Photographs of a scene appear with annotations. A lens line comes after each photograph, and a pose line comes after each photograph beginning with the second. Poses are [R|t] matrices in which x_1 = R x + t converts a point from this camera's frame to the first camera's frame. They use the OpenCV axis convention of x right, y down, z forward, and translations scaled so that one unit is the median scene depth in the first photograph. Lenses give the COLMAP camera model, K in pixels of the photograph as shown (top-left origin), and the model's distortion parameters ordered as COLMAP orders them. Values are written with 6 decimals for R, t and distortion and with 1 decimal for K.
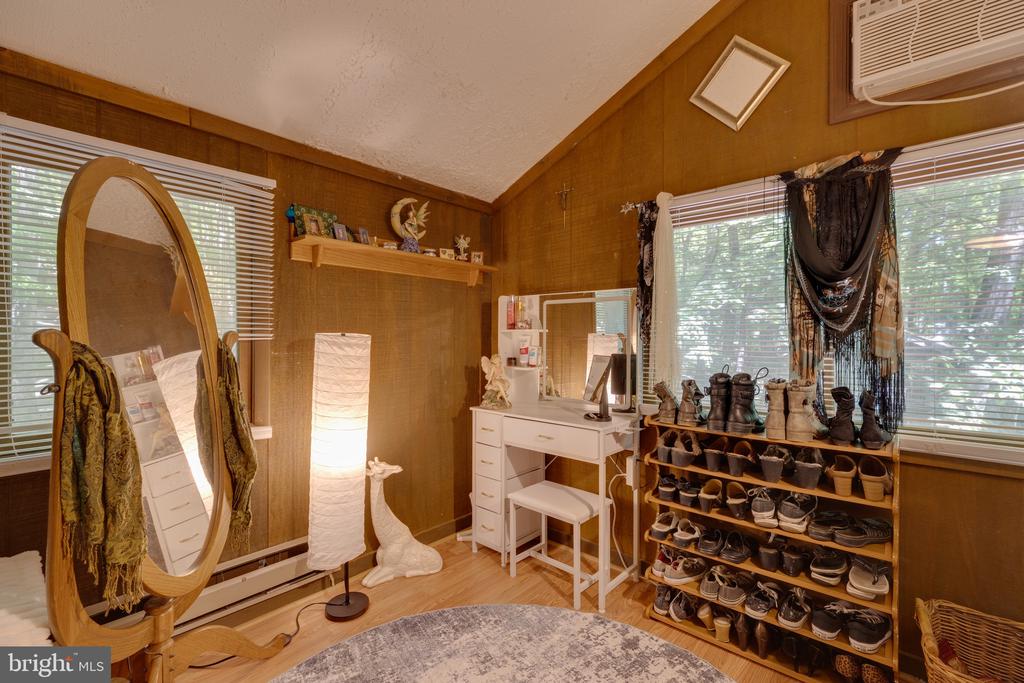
lens RADIAL K [[457.9, 0, 513.1], [0, 457.9, 345.6], [0, 0, 1]] dist [0.000569, 0.000317]
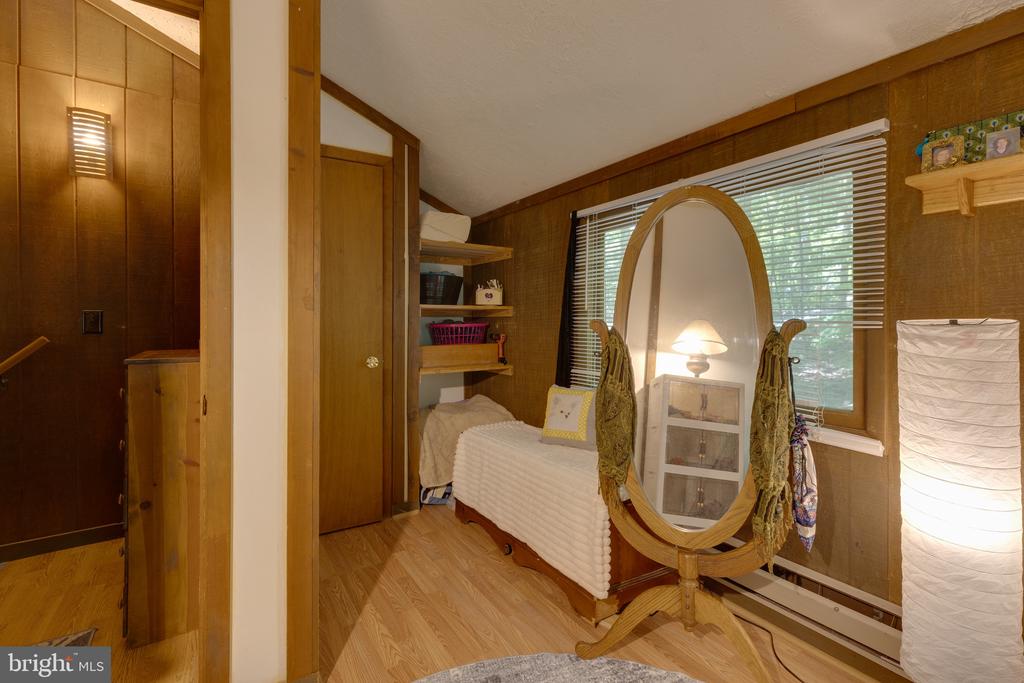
lens RADIAL K [[459.0, 0, 513.9], [0, 459.0, 334.9], [0, 0, 1]] dist [0.002462, 0.000204]
pose [[-0.256339, 0.032619, -0.966037, 0.350185], [-0.012563, 0.999234, 0.037074, -0.020862], [0.966505, 0.021640, -0.255732, 0.554241]]
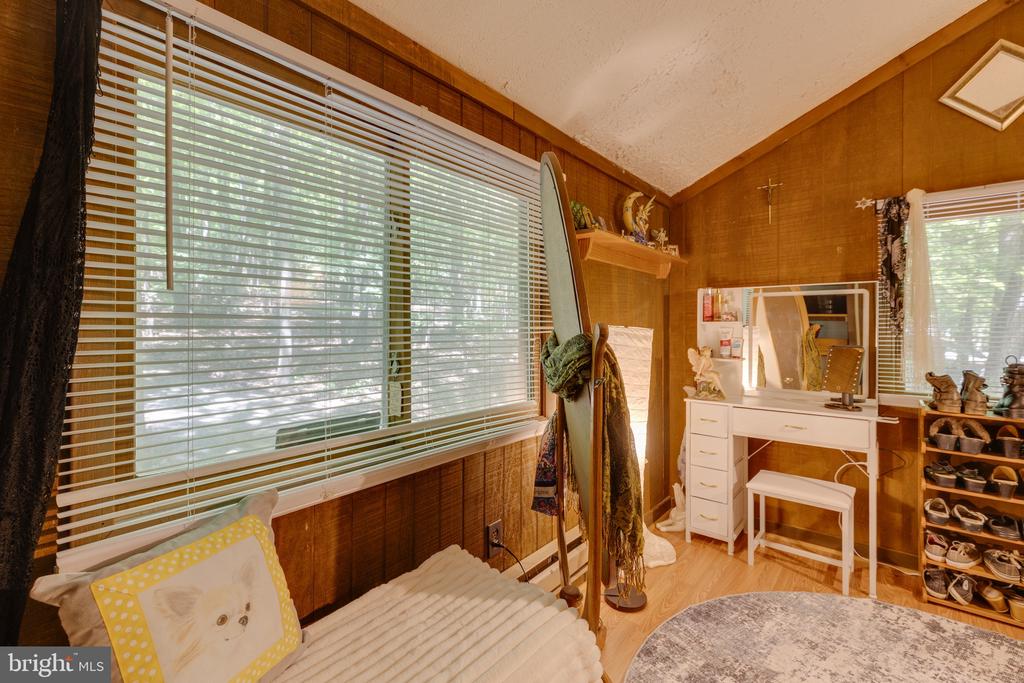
lens RADIAL K [[459.0, 0, 513.9], [0, 459.0, 334.9], [0, 0, 1]] dist [0.002462, 0.000204]
pose [[0.999361, -0.002745, 0.035627, -0.611714], [0.002933, 0.999982, -0.005241, -0.002367], [-0.035612, 0.005342, 0.999351, -0.003161]]
